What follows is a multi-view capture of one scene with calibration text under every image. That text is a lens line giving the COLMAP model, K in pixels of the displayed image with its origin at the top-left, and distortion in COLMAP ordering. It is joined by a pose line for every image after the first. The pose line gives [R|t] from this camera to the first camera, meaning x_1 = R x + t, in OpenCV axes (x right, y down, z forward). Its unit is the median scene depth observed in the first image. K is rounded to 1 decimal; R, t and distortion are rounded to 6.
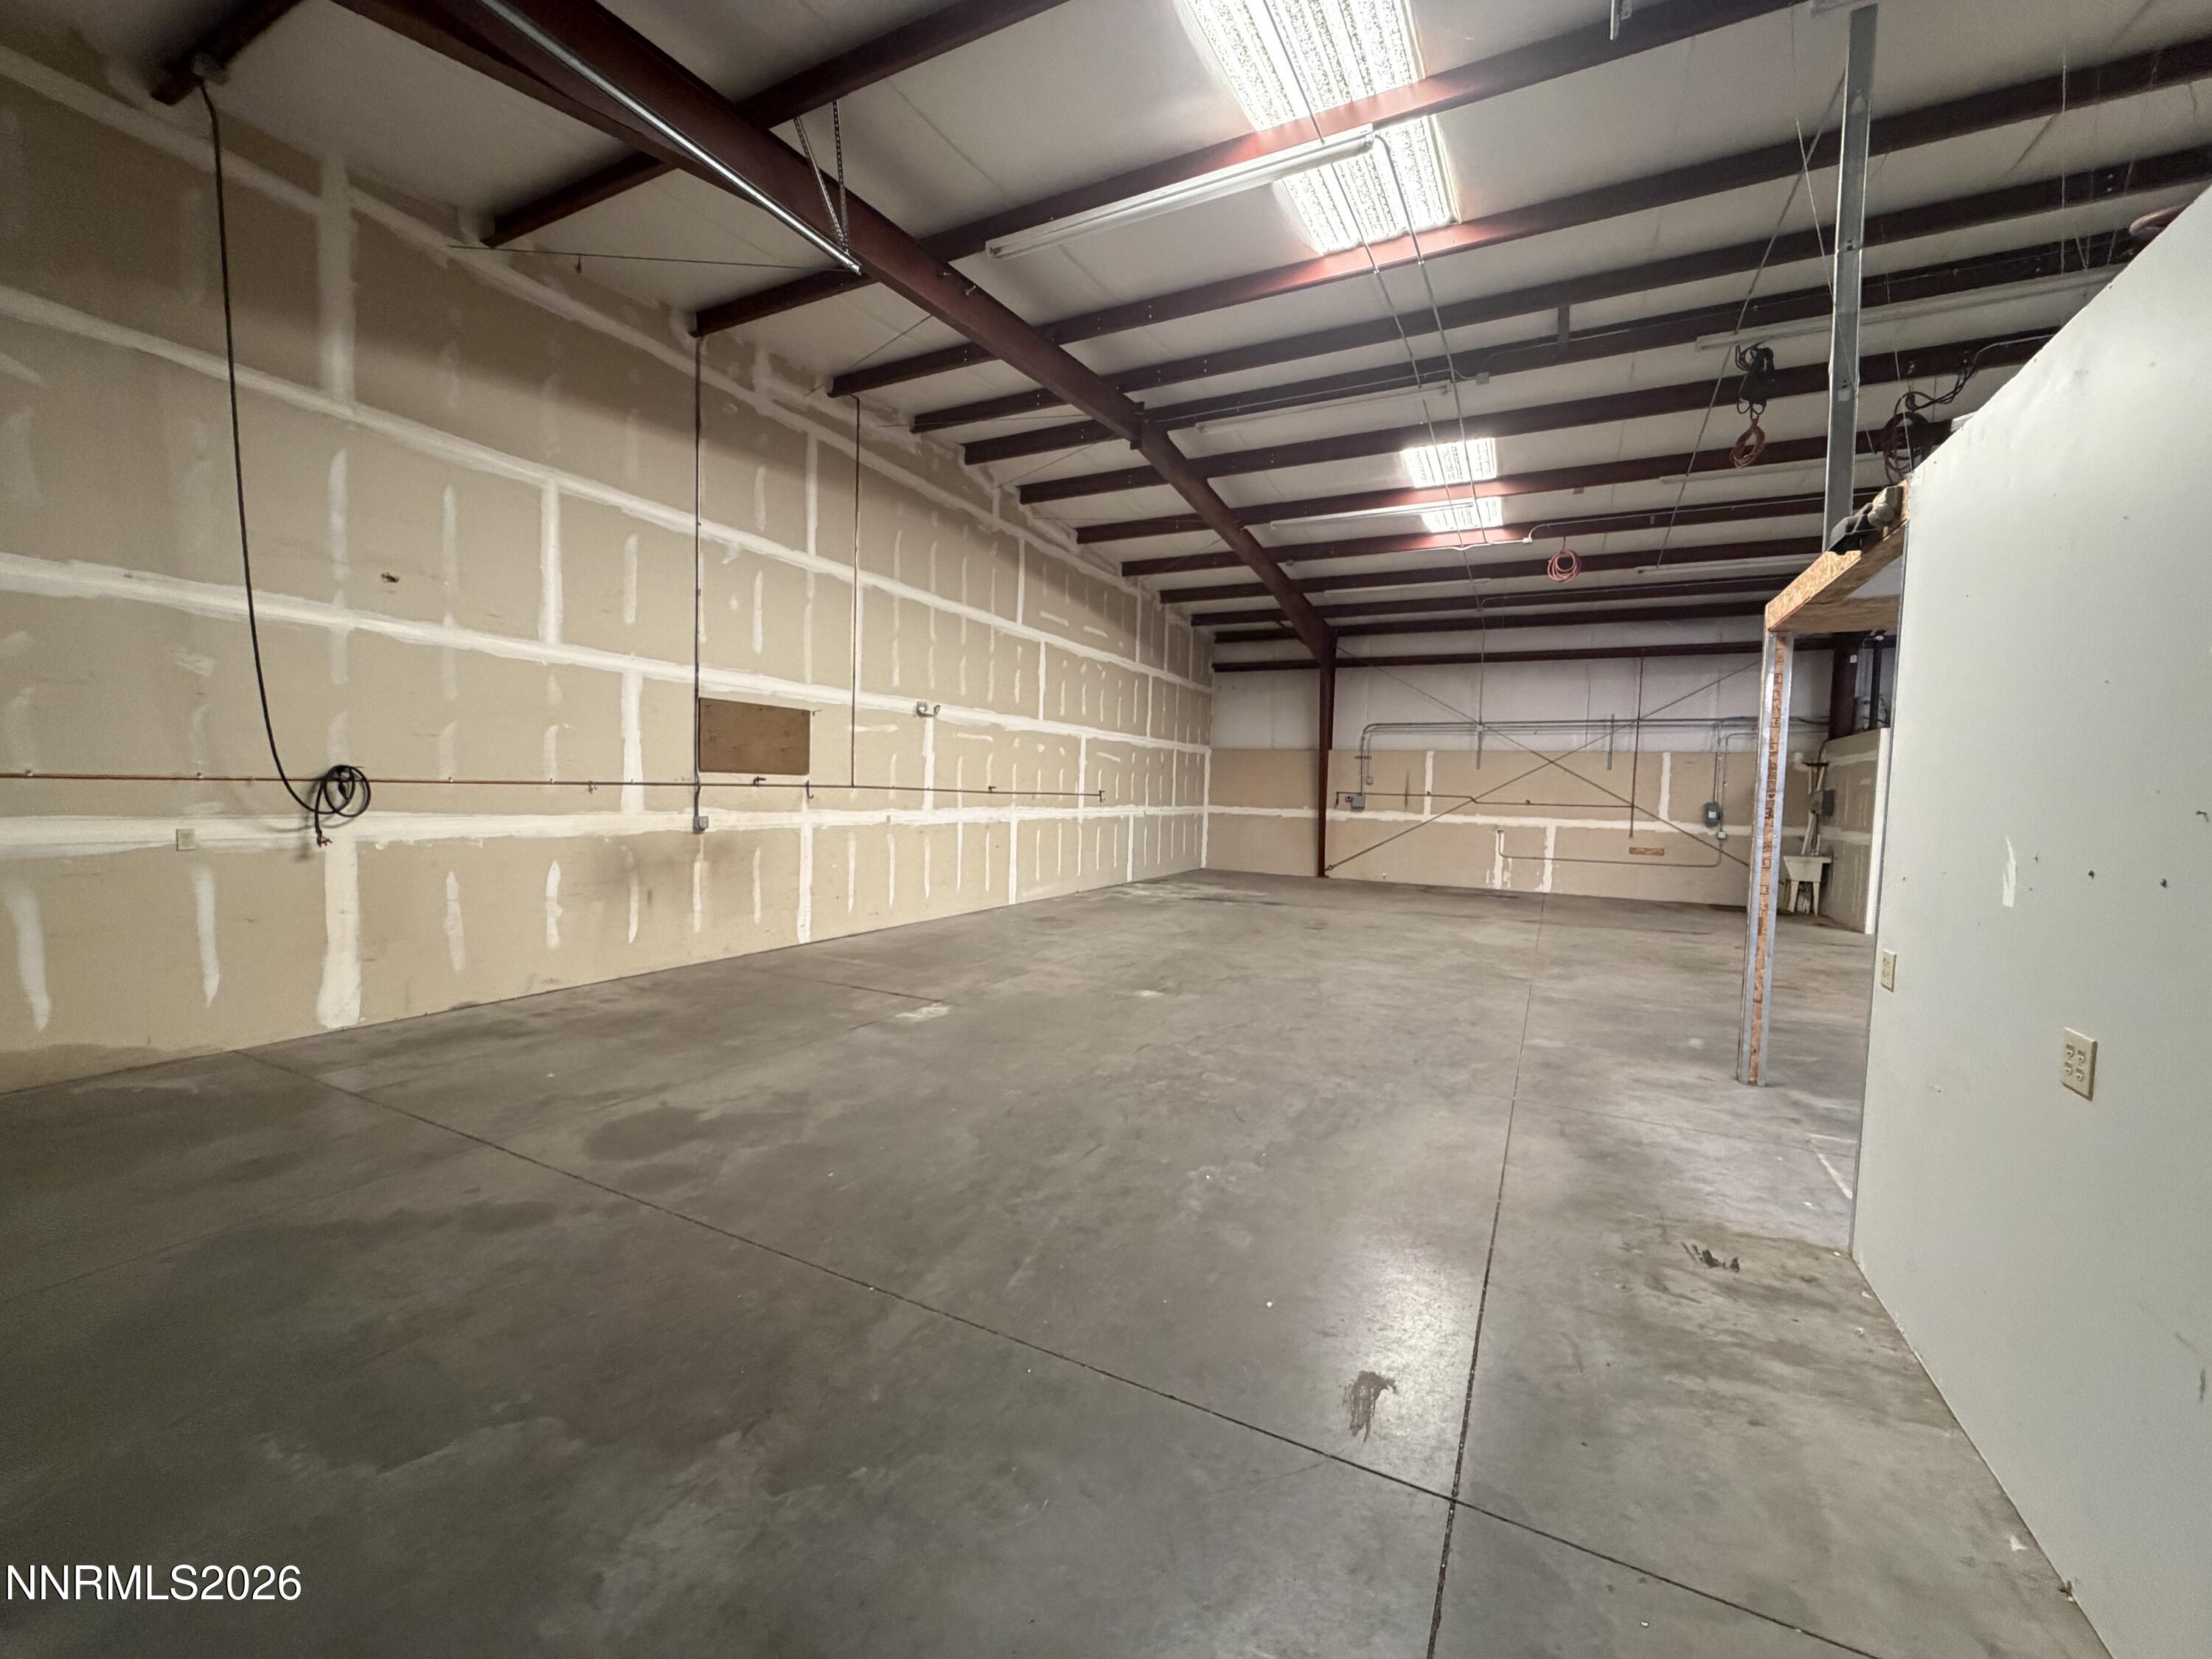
lens RADIAL K [[895.5, 0, 1107.6], [0, 895.5, 835.1], [0, 0, 1]] dist [-0.000046, -0.000108]
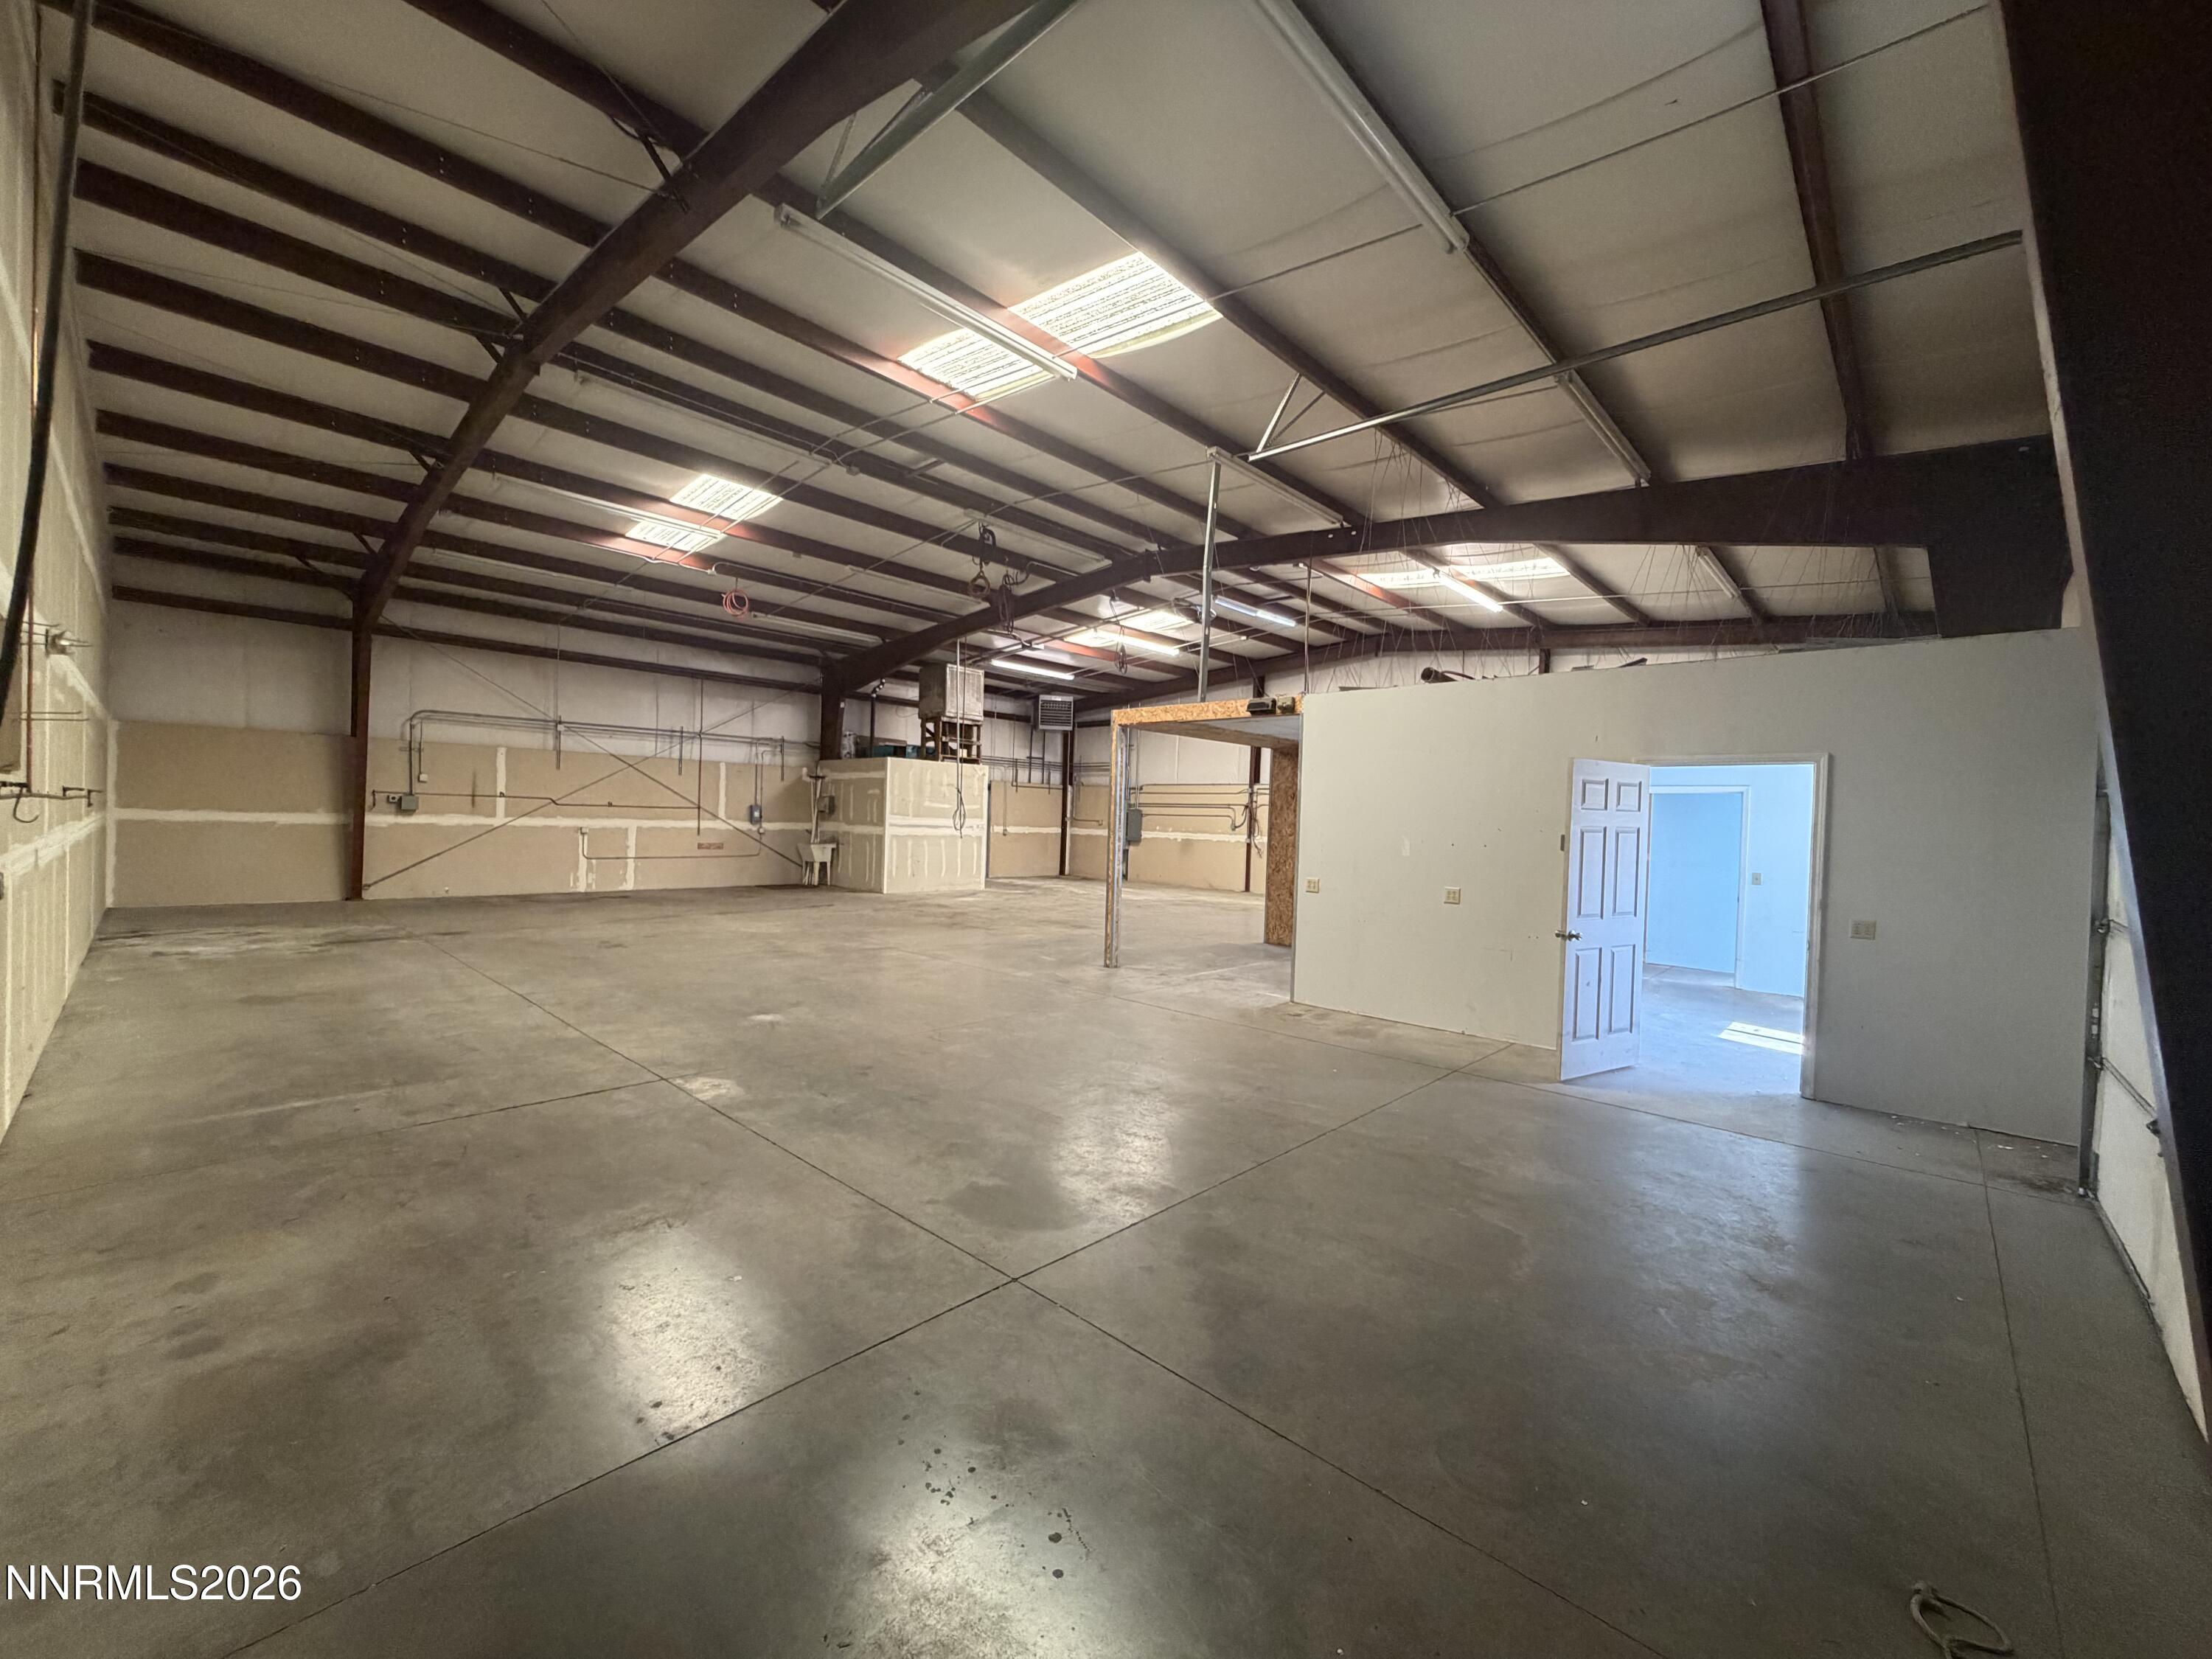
lens RADIAL K [[895.5, 0, 1107.6], [0, 895.5, 835.1], [0, 0, 1]] dist [-0.000046, -0.000108]
pose [[0.259701, -0.038478, 0.964922, -0.425579], [0.025568, 0.999130, 0.032961, -0.023339], [-0.965351, 0.016111, 0.260458, 0.209342]]
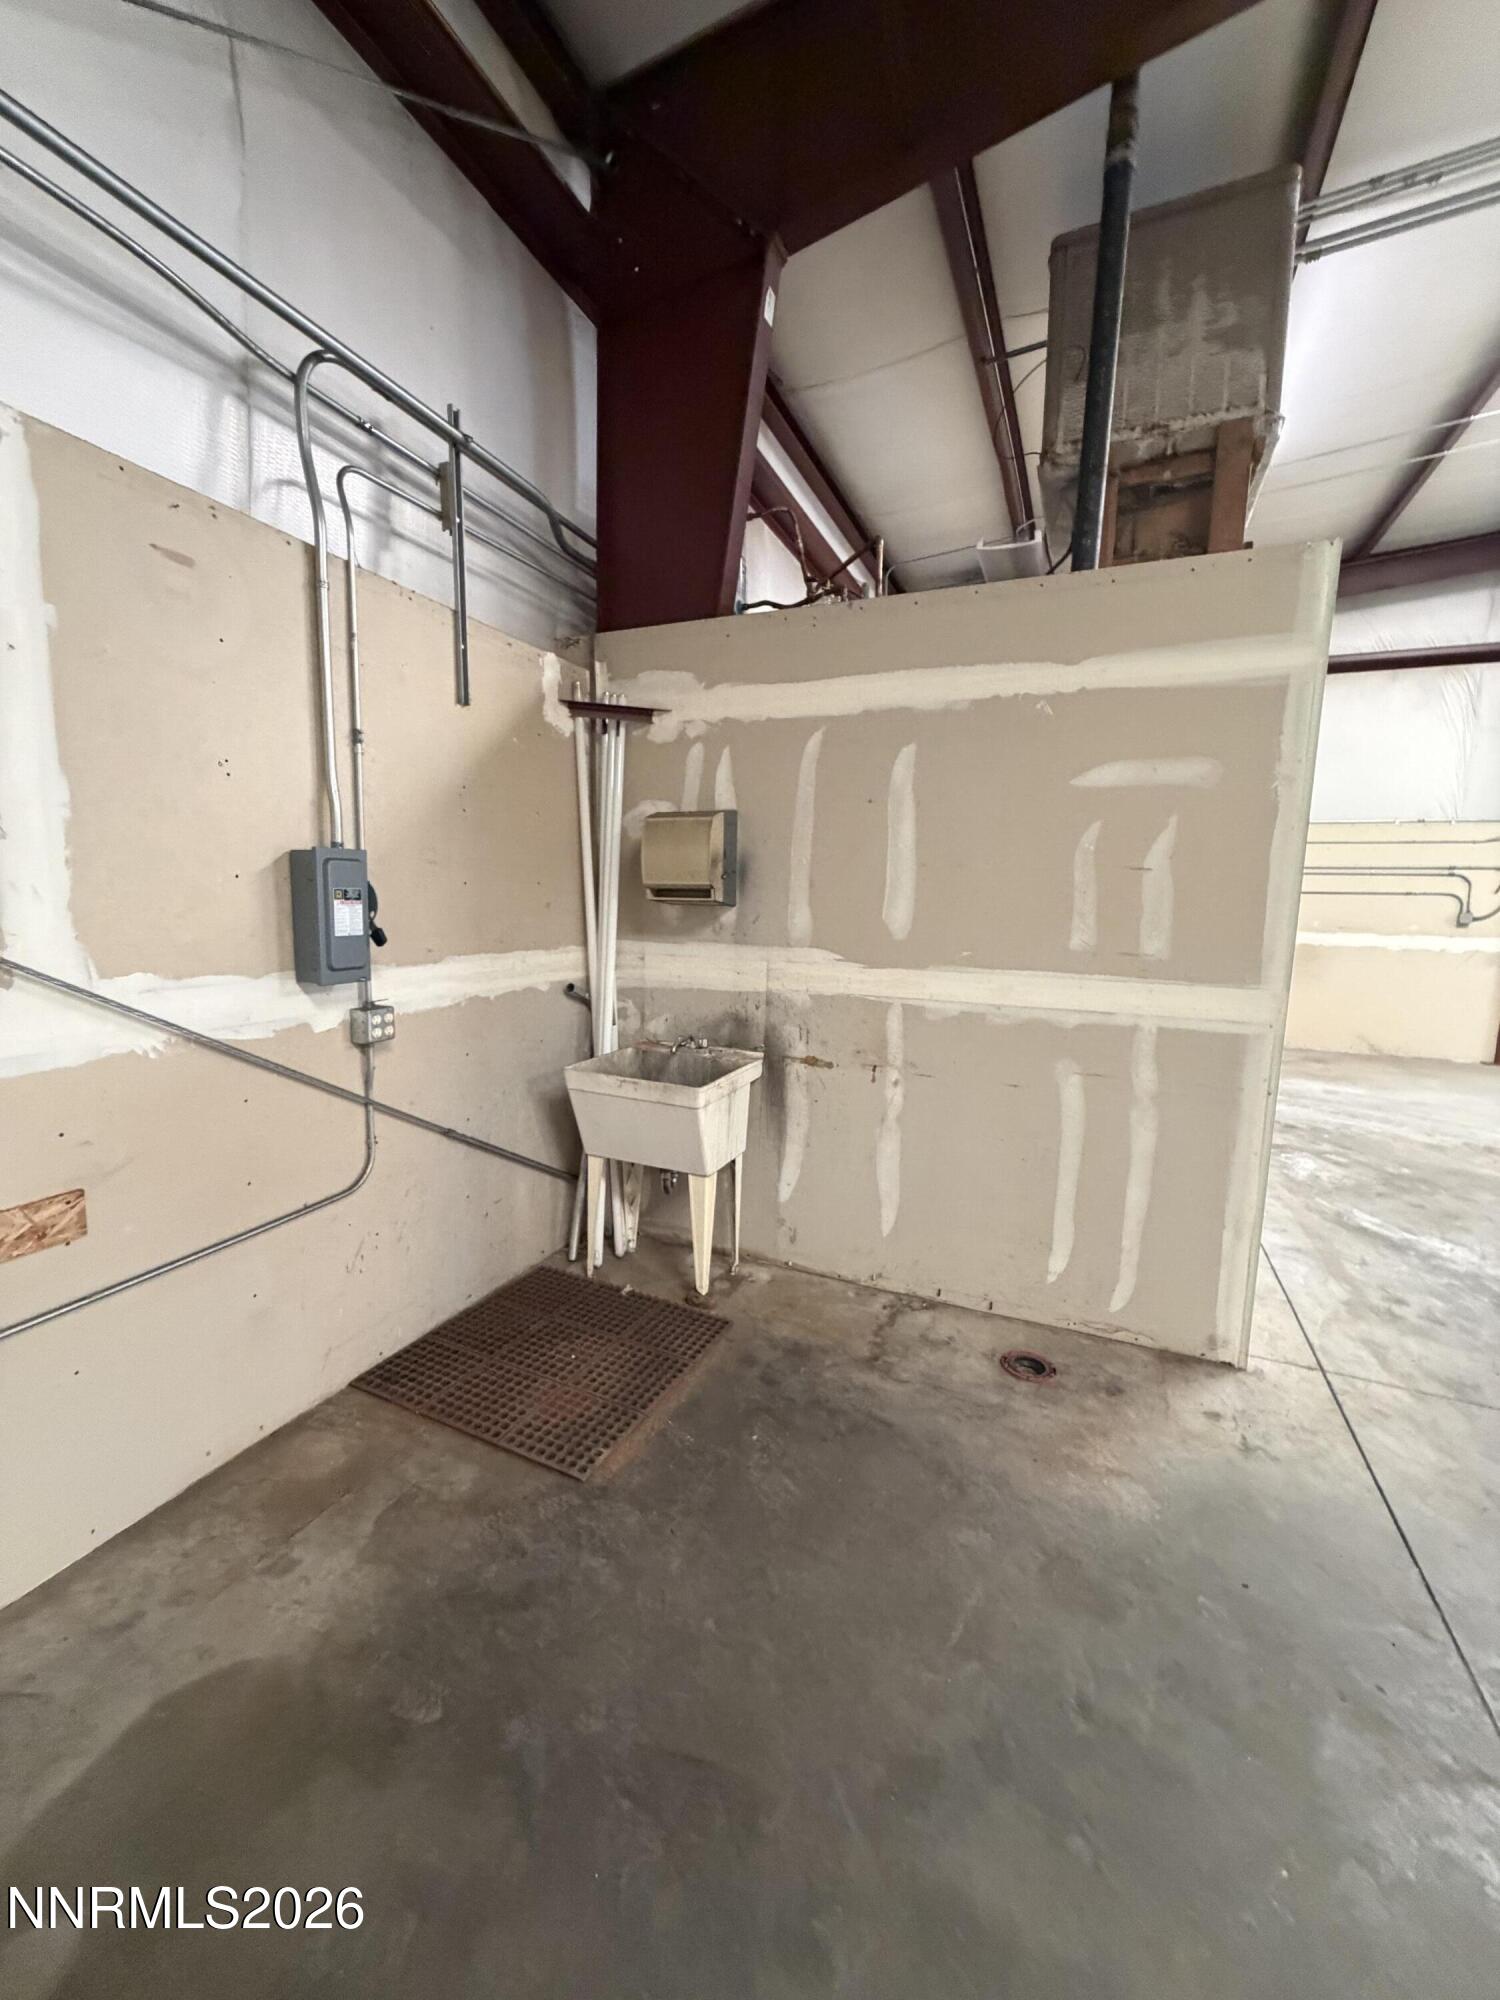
lens RADIAL K [[786.5, 0, 750.0], [0, 786.5, 1000.0], [0, 0, 1]] dist [-0.000524, -0.000218]
pose [[-0.066719, -0.161418, 0.984628, 0.540980], [0.024726, 0.986257, 0.163360, -0.031456], [-0.997465, 0.035245, -0.061811, 0.974249]]
